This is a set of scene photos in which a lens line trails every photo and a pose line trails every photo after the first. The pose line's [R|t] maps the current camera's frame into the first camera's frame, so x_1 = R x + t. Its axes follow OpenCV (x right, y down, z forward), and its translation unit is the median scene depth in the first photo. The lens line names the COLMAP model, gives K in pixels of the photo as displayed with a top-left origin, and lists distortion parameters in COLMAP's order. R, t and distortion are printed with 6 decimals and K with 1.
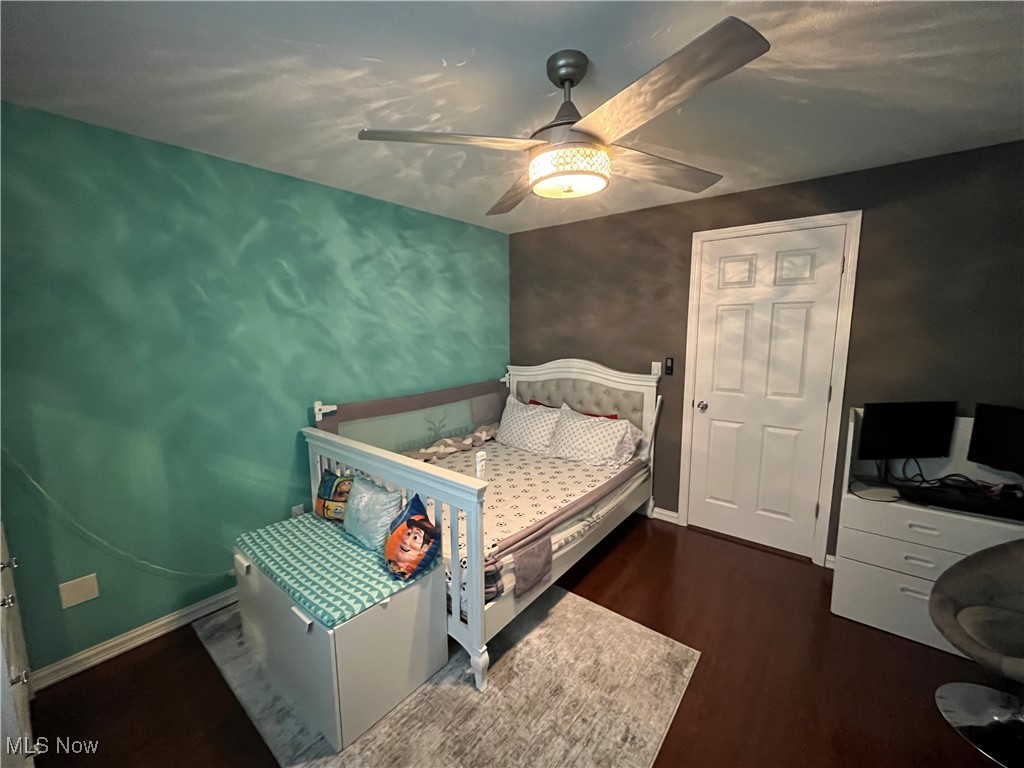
lens RADIAL K [[413.4, 0, 510.0], [0, 413.4, 383.6], [0, 0, 1]] dist [-0.001164, -0.000247]
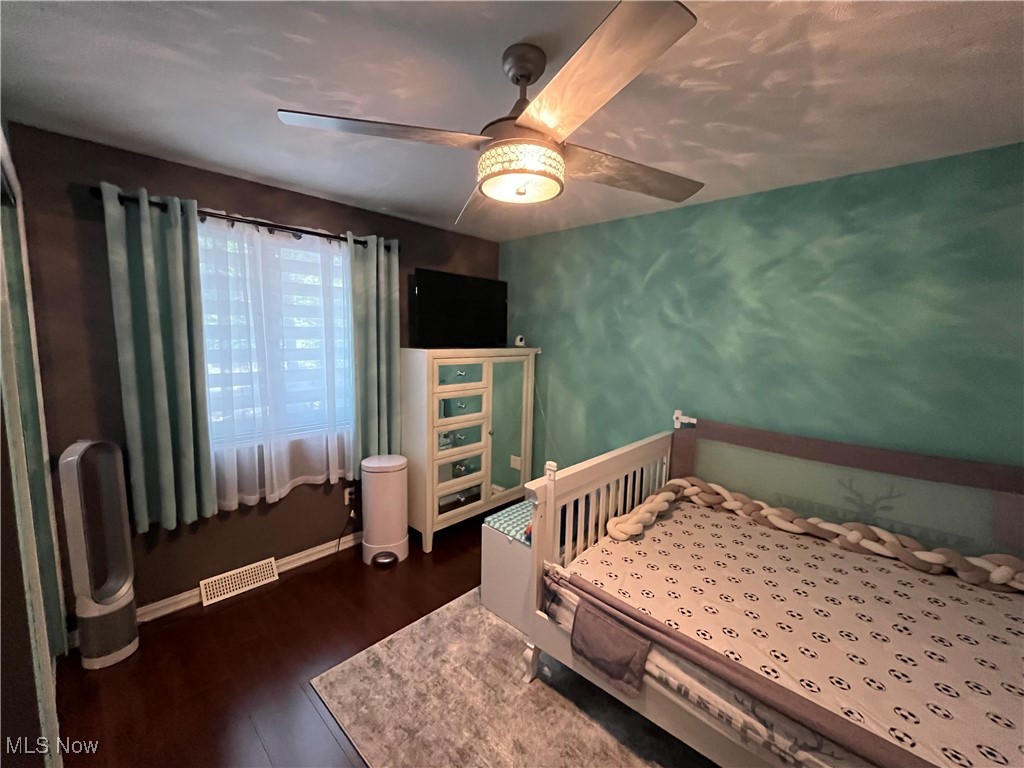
lens RADIAL K [[413.4, 0, 510.0], [0, 413.4, 383.6], [0, 0, 1]] dist [-0.001164, -0.000247]
pose [[-0.061370, 0.119553, -0.990929, 0.593815], [-0.157152, 0.979260, 0.127877, -0.089165], [0.985666, 0.163575, -0.041309, 0.582762]]
